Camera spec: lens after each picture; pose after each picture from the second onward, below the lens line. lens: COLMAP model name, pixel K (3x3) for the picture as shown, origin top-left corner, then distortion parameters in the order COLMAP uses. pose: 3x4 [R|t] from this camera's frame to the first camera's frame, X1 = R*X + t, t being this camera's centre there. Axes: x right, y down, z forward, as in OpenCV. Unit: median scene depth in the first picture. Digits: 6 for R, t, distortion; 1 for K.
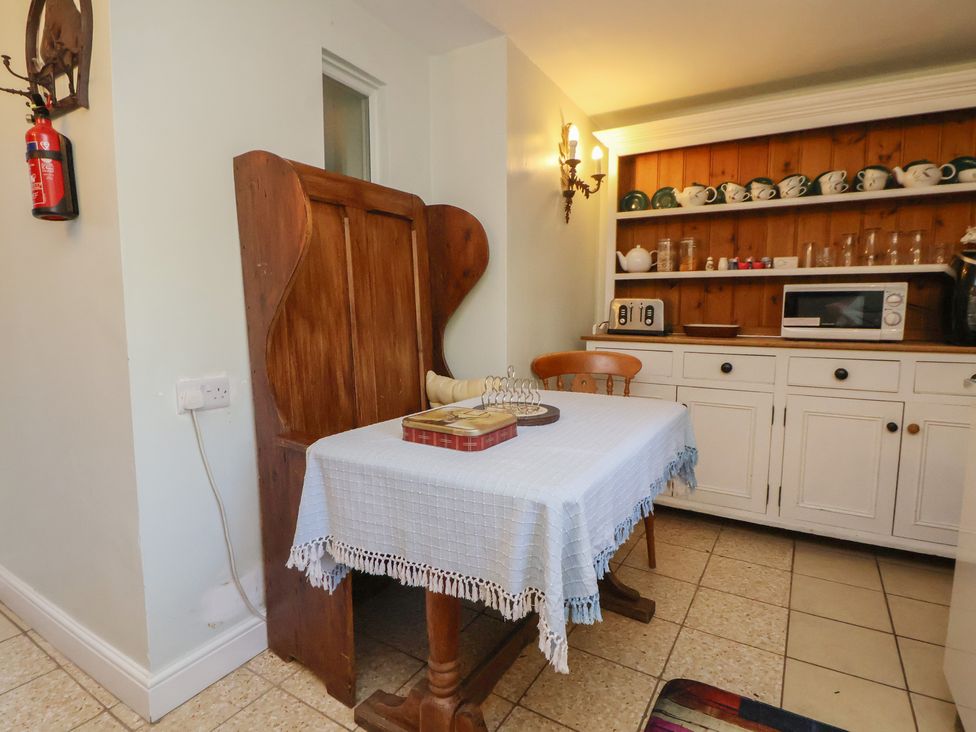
lens RADIAL K [[511.3, 0, 478.1], [0, 511.3, 361.0], [0, 0, 1]] dist [-0.002025, -0.014070]
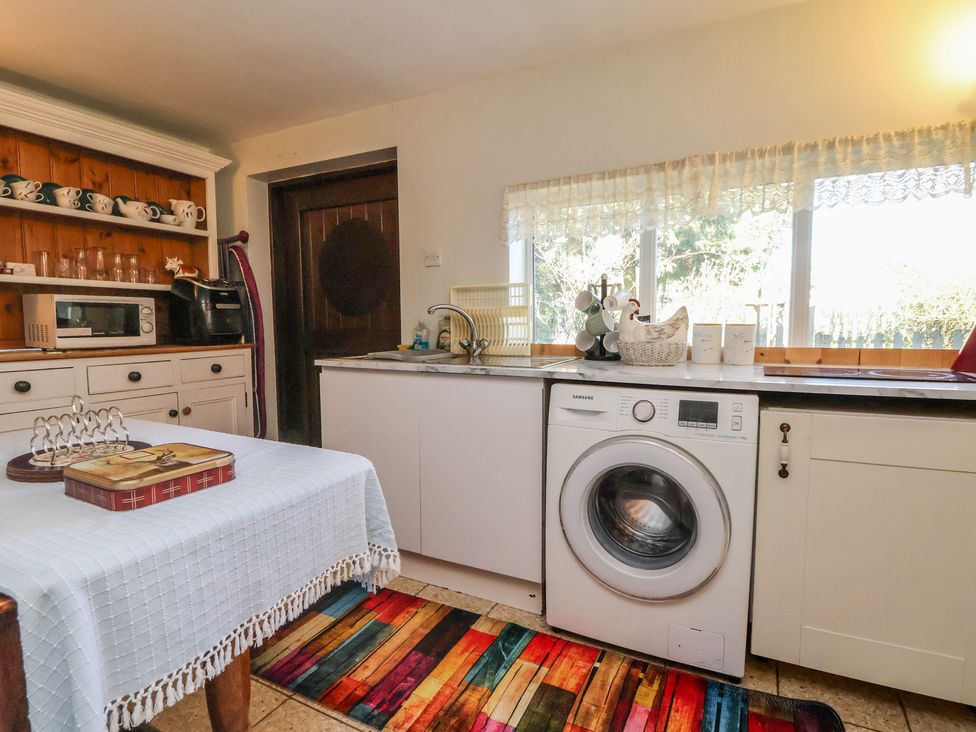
lens RADIAL K [[511.3, 0, 478.1], [0, 511.3, 361.0], [0, 0, 1]] dist [-0.002025, -0.014070]
pose [[-0.070546, -0.079114, 0.994366, -0.429139], [0.096344, 0.991649, 0.085733, -0.030052], [-0.992845, 0.101849, -0.062335, 0.283274]]
